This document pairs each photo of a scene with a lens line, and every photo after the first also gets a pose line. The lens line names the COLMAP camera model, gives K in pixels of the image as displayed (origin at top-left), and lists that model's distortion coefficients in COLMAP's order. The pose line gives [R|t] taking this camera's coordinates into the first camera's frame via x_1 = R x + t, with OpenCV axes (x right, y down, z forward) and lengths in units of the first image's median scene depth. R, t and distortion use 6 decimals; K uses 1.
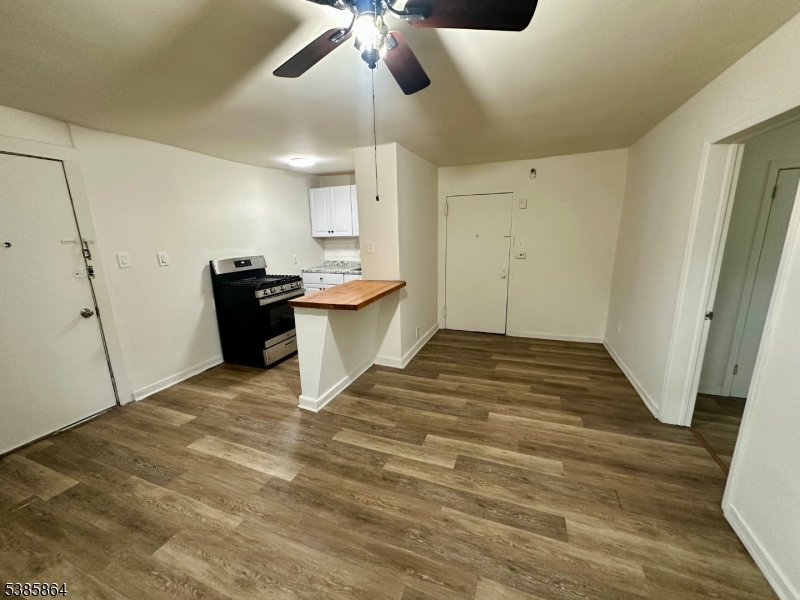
lens RADIAL K [[319.1, 0, 400.0], [0, 319.1, 300.0], [0, 0, 1]] dist [0.000150, -0.000211]
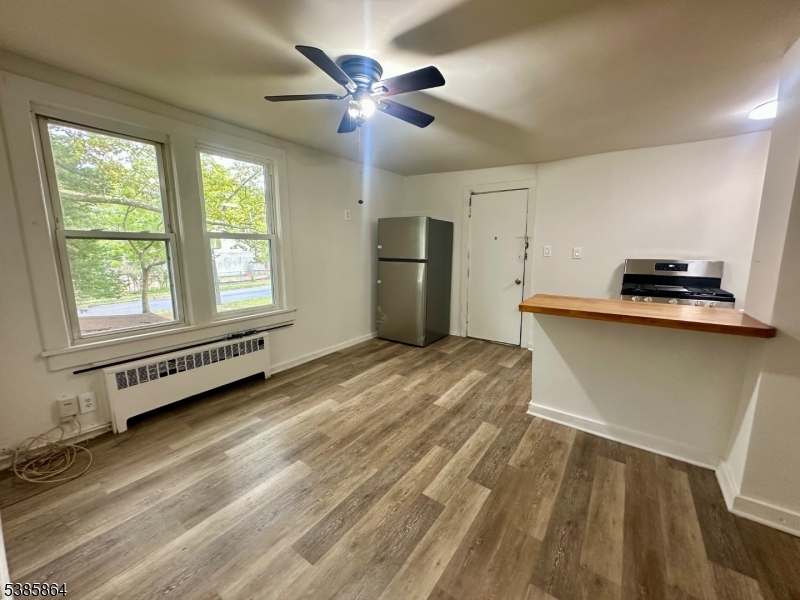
lens RADIAL K [[319.1, 0, 400.0], [0, 319.1, 300.0], [0, 0, 1]] dist [0.000150, -0.000211]
pose [[-0.252907, 0.178232, -0.950932, 0.902626], [-0.203369, 0.951132, 0.232356, -0.155509], [0.945875, 0.252155, -0.204301, 0.979897]]
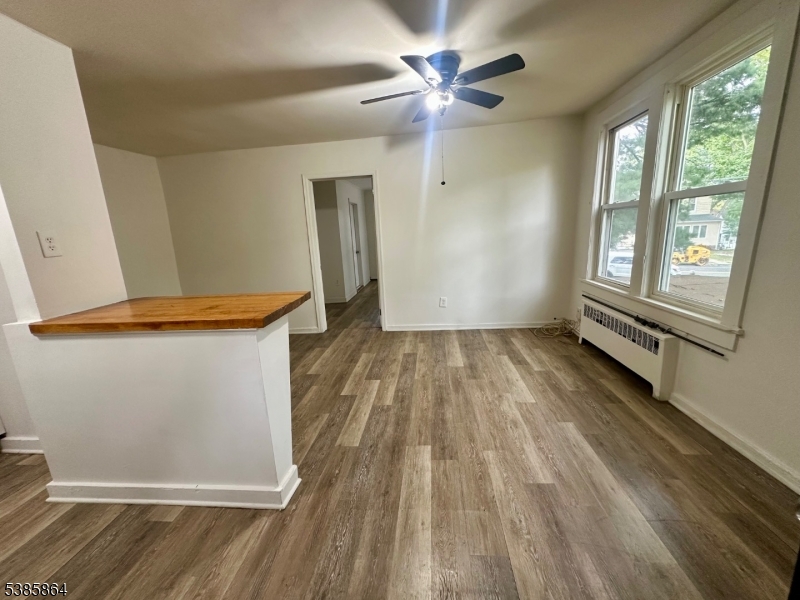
lens RADIAL K [[319.1, 0, 400.0], [0, 319.1, 300.0], [0, 0, 1]] dist [0.000150, -0.000211]
pose [[-0.267694, -0.166236, 0.949055, -1.125023], [0.262341, 0.935213, 0.237809, -0.112116], [-0.927101, 0.312636, -0.206741, 1.091986]]
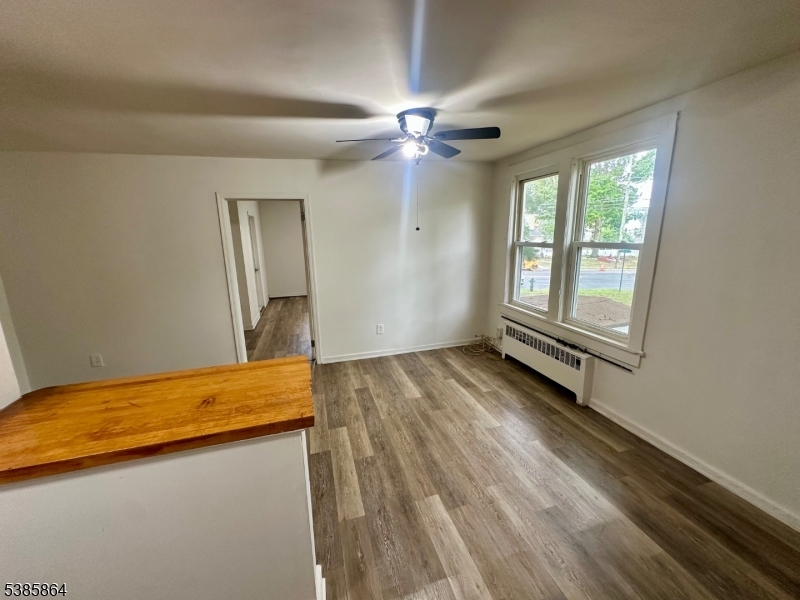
lens RADIAL K [[319.1, 0, 400.0], [0, 319.1, 300.0], [0, 0, 1]] dist [0.000150, -0.000211]
pose [[-0.604259, -0.131635, 0.785839, -0.931022], [0.205447, 0.927170, 0.313285, -0.323271], [-0.769846, 0.350753, -0.533207, 1.339450]]
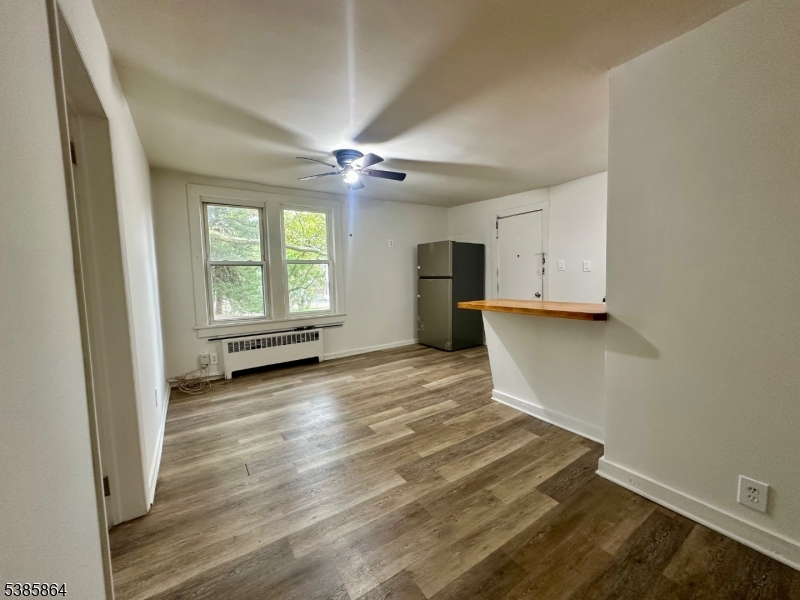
lens RADIAL K [[319.1, 0, 400.0], [0, 319.1, 300.0], [0, 0, 1]] dist [0.000150, -0.000211]
pose [[-0.570356, 0.099362, -0.815365, 1.077782], [-0.139383, 0.966553, 0.215286, -0.249871], [0.809485, 0.236438, -0.537430, 1.657760]]
